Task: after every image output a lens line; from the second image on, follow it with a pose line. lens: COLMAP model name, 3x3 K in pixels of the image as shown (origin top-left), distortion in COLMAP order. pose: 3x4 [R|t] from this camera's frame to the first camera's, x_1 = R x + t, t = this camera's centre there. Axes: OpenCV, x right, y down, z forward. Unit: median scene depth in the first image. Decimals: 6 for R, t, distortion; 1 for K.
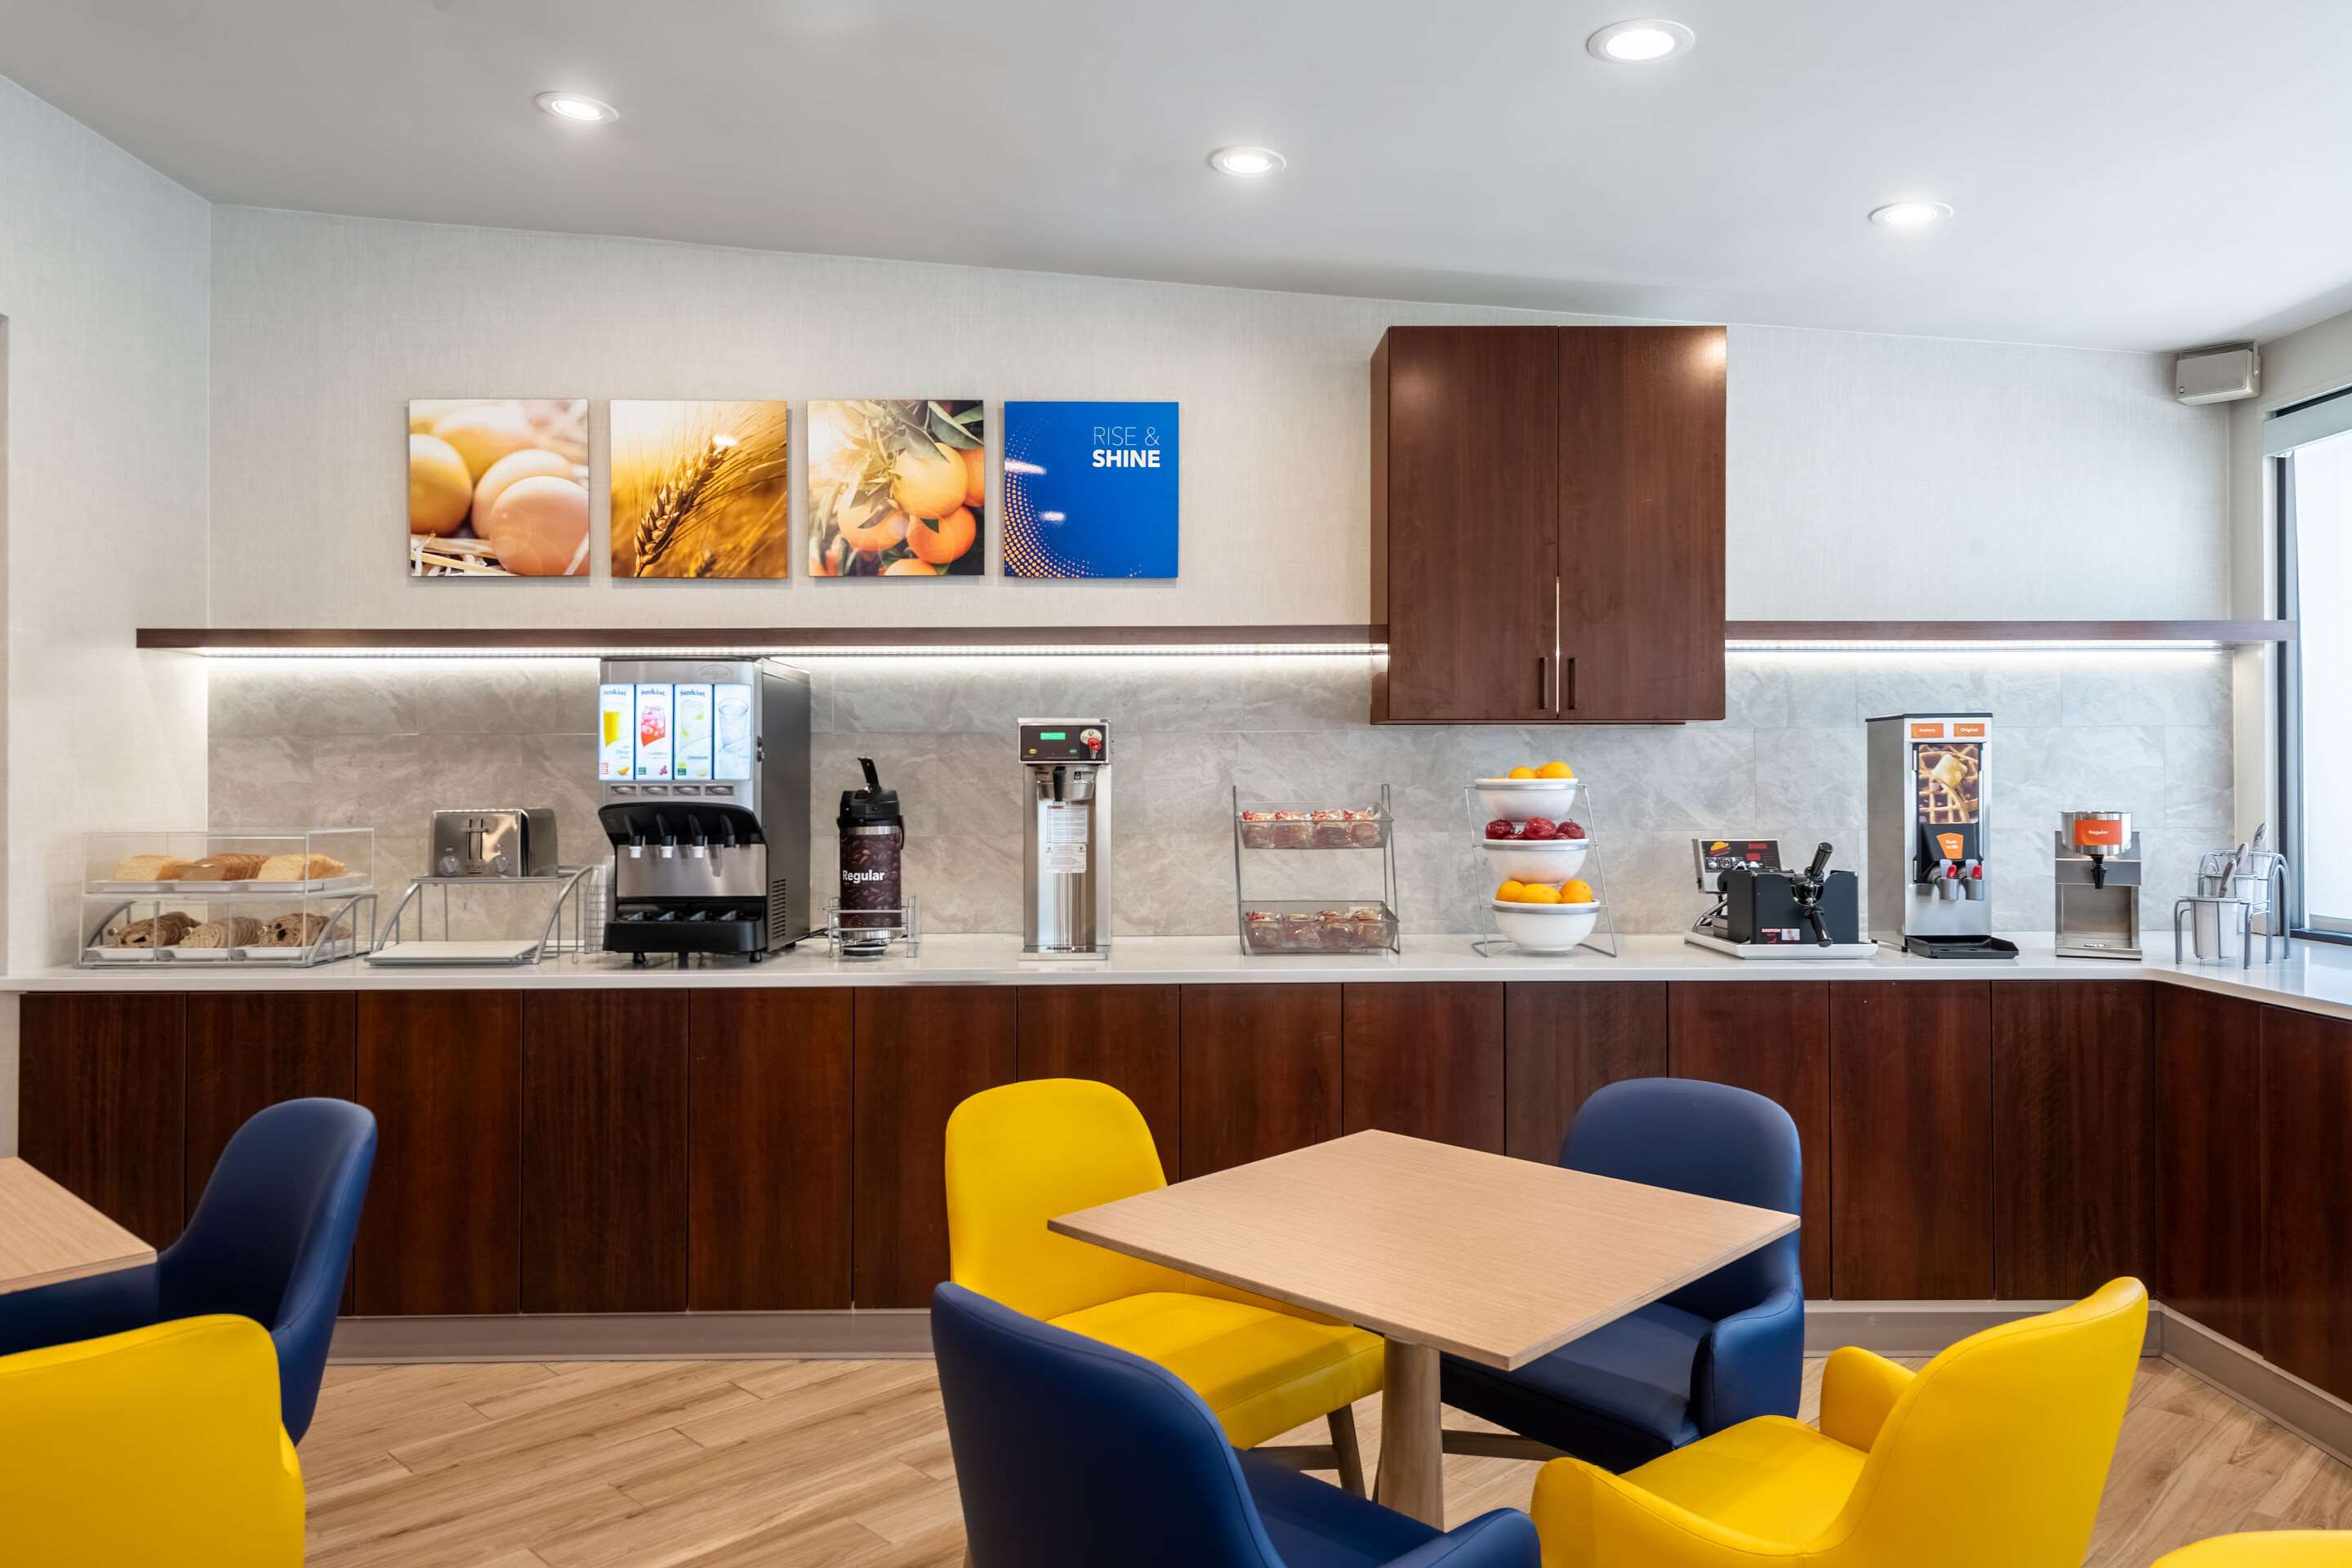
lens RADIAL K [[1619.3, 0, 1176.0], [0, 1619.3, 784.0], [0, 0, 1]] dist [0.018287, 0.001619]
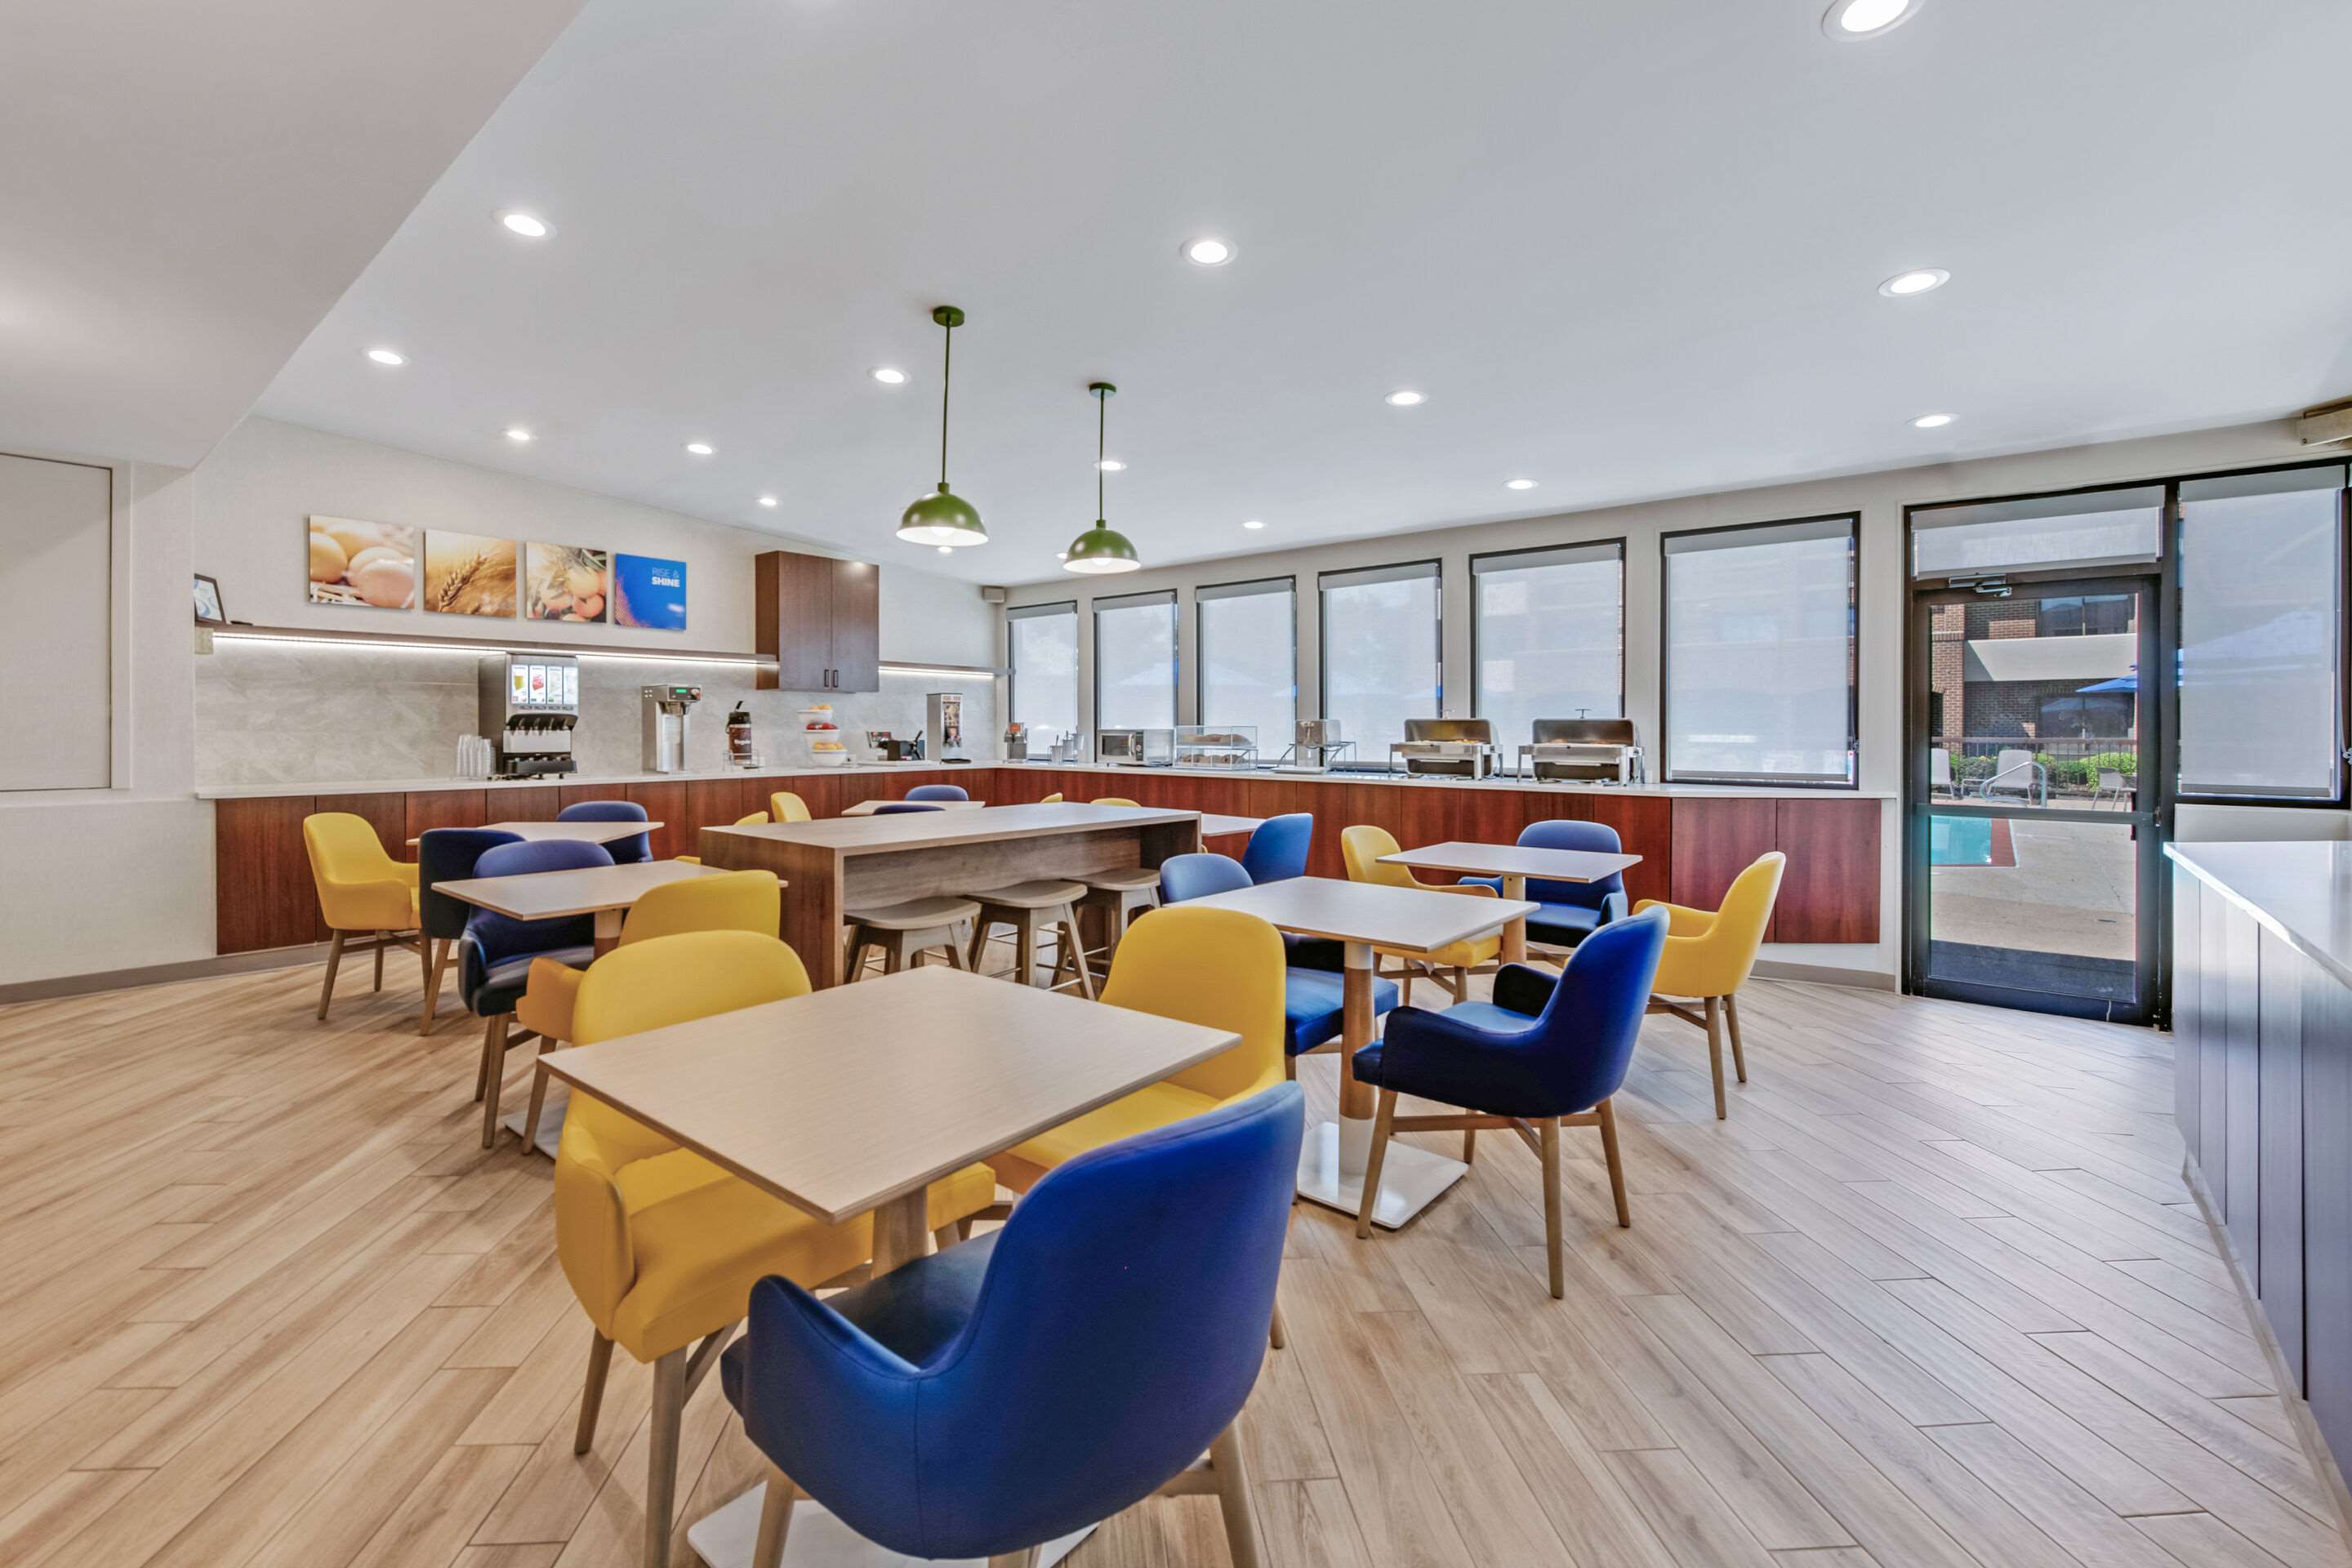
lens RADIAL K [[1011.8, 0, 1172.1], [0, 1011.8, 728.9], [0, 0, 1]] dist [-0.000124, -0.000007]
pose [[0.632693, 0.000565, 0.774402, -0.761815], [0.004062, 0.999984, -0.004048, 0.039392], [-0.774392, 0.005707, 0.632681, -0.620186]]
